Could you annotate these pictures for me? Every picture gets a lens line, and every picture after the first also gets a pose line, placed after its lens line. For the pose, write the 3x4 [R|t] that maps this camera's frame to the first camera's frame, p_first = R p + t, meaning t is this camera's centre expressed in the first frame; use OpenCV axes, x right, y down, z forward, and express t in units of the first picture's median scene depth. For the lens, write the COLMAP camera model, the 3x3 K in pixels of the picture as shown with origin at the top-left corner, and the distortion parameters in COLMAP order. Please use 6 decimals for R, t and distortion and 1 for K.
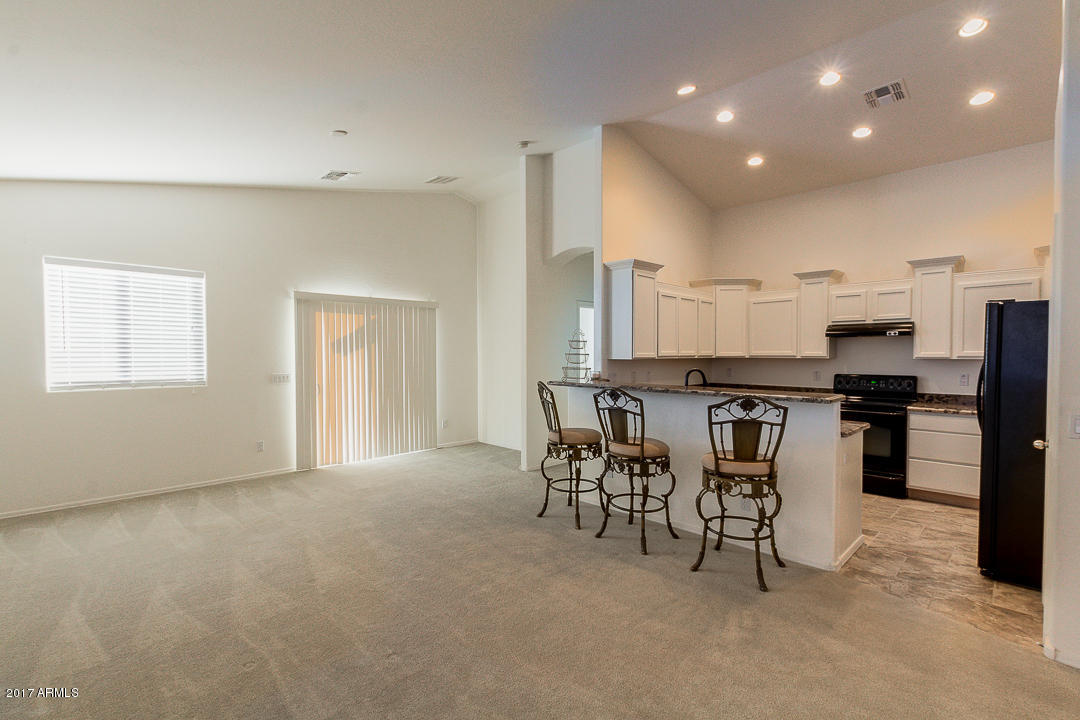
lens RADIAL K [[489.5, 0, 539.5], [0, 489.5, 366.4], [0, 0, 1]] dist [0.000643, -0.000397]
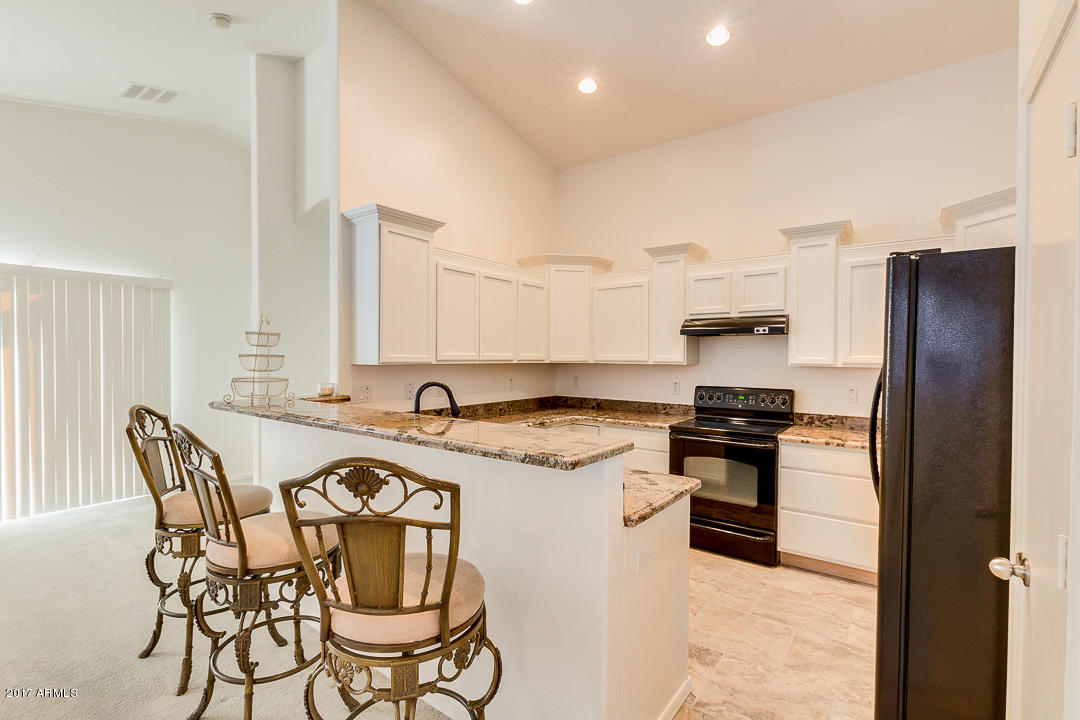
lens RADIAL K [[489.5, 0, 542.3], [0, 489.5, 366.7], [0, 0, 1]] dist [0.000643, -0.000397]
pose [[0.989340, 0.004962, 0.145539, 0.306869], [-0.003909, 0.999964, -0.007517, -0.007961], [-0.145571, 0.006868, 0.989324, 0.348015]]
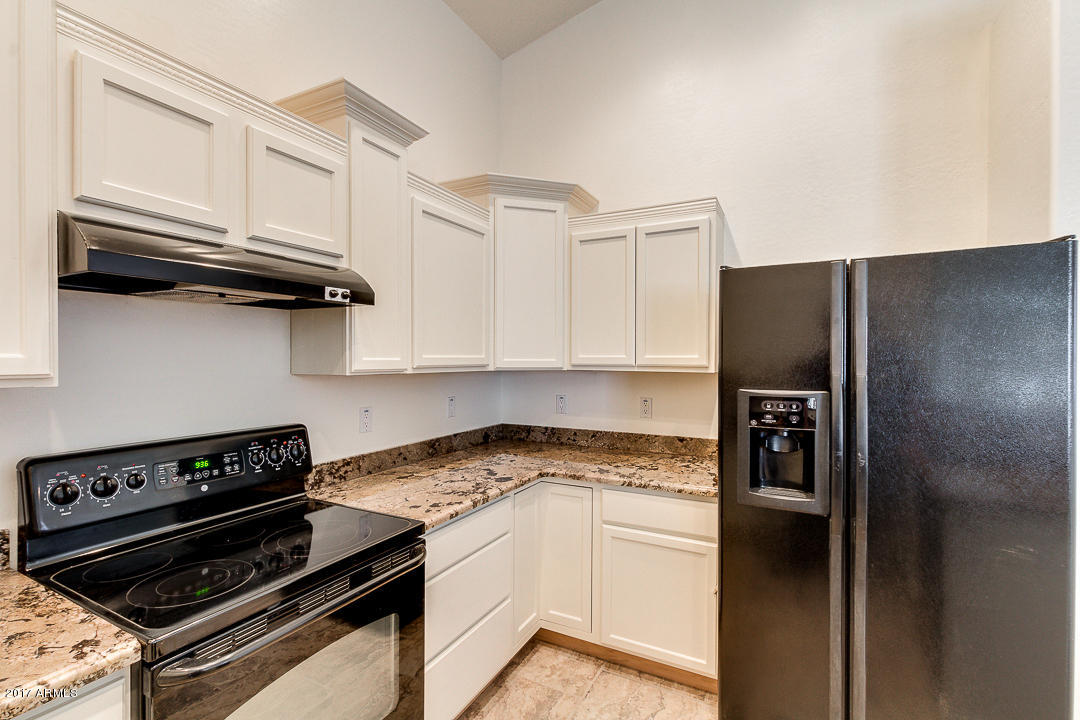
lens RADIAL K [[489.5, 0, 541.3], [0, 489.5, 363.2], [0, 0, 1]] dist [0.000643, -0.000397]
pose [[-0.300925, -0.009539, 0.953600, 0.395978], [0.020171, 0.999663, 0.016365, -0.027584], [-0.953434, 0.024160, -0.300631, 0.983163]]
